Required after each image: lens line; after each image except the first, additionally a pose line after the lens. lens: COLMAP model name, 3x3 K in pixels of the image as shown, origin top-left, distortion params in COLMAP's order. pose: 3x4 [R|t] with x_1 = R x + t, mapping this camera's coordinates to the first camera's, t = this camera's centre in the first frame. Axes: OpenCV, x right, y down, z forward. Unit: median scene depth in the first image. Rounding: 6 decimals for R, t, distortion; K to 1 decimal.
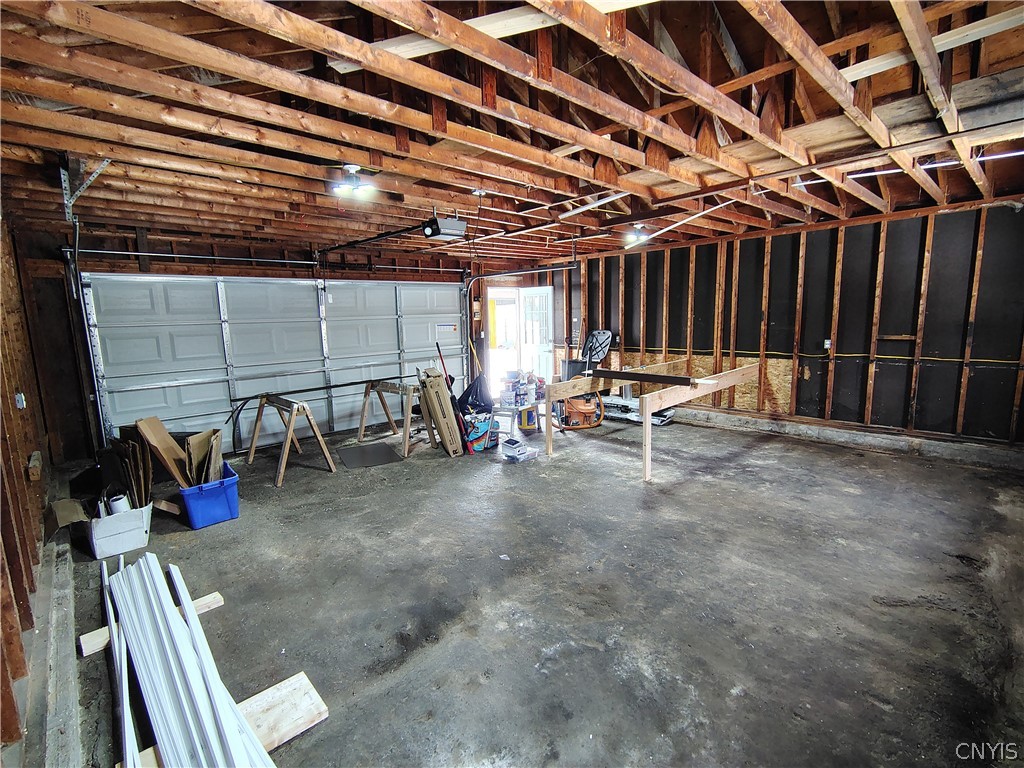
lens RADIAL K [[475.9, 0, 514.1], [0, 475.9, 384.6], [0, 0, 1]] dist [-0.004836, -0.000961]
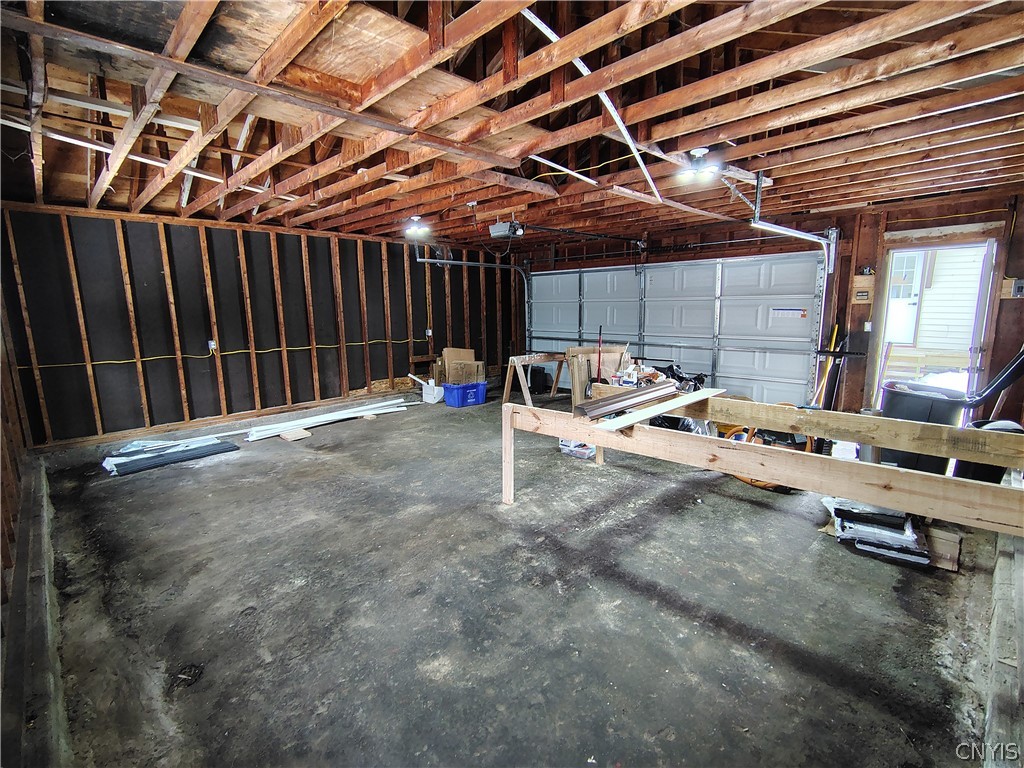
lens RADIAL K [[475.9, 0, 514.0], [0, 475.9, 383.7], [0, 0, 1]] dist [-0.004836, -0.000961]
pose [[0.030615, 0.193838, -0.980556, 0.982722], [-0.127859, 0.973716, 0.188494, -0.154222], [0.991320, 0.119602, 0.054594, 0.863289]]
